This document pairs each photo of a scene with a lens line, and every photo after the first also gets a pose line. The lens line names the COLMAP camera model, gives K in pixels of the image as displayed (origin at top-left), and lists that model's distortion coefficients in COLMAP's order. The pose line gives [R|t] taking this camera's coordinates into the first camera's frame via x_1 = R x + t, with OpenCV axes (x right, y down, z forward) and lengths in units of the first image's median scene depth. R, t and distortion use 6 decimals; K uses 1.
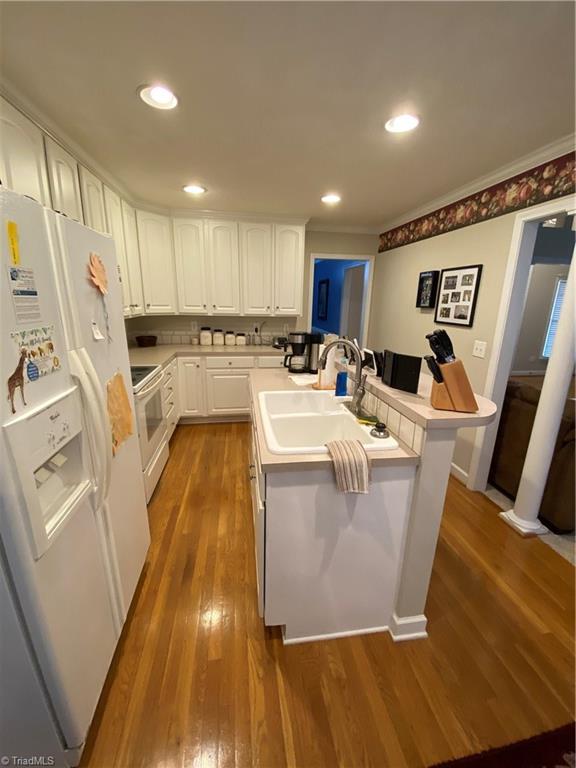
lens RADIAL K [[306.5, 0, 286.5], [0, 306.5, 380.9], [0, 0, 1]] dist [0.030299, -0.021876]
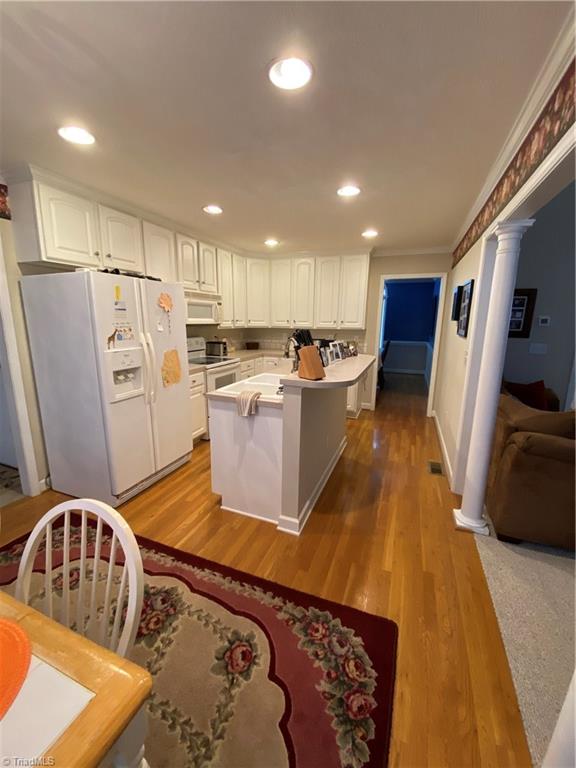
lens RADIAL K [[306.5, 0, 286.5], [0, 306.5, 380.9], [0, 0, 1]] dist [0.030299, -0.021876]
pose [[0.864742, 0.091519, -0.493808, 0.604066], [-0.122243, 0.992040, -0.030210, 0.083173], [0.487113, 0.086489, 0.869046, -0.209482]]
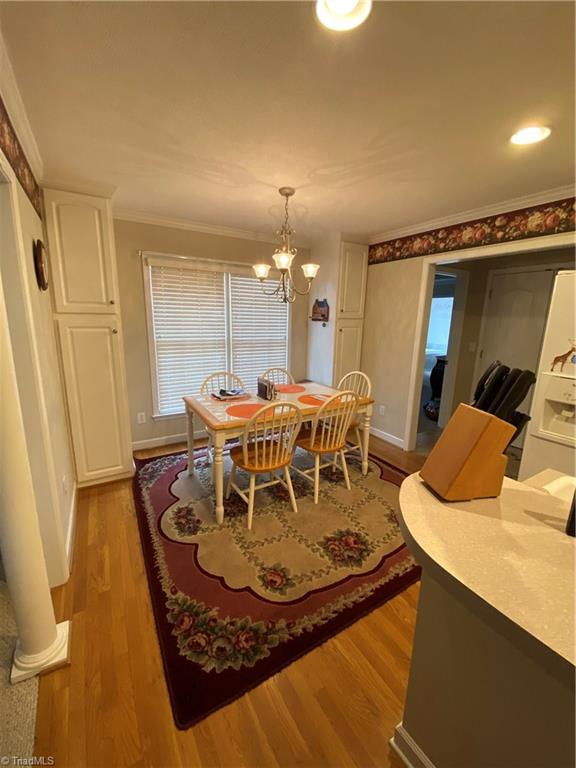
lens RADIAL K [[306.5, 0, 286.5], [0, 306.5, 380.9], [0, 0, 1]] dist [0.030299, -0.021876]
pose [[-0.923467, 0.039274, -0.381662, 0.541573], [-0.133545, 0.899644, 0.415700, -0.155299], [0.359687, 0.434854, -0.825547, 0.647847]]
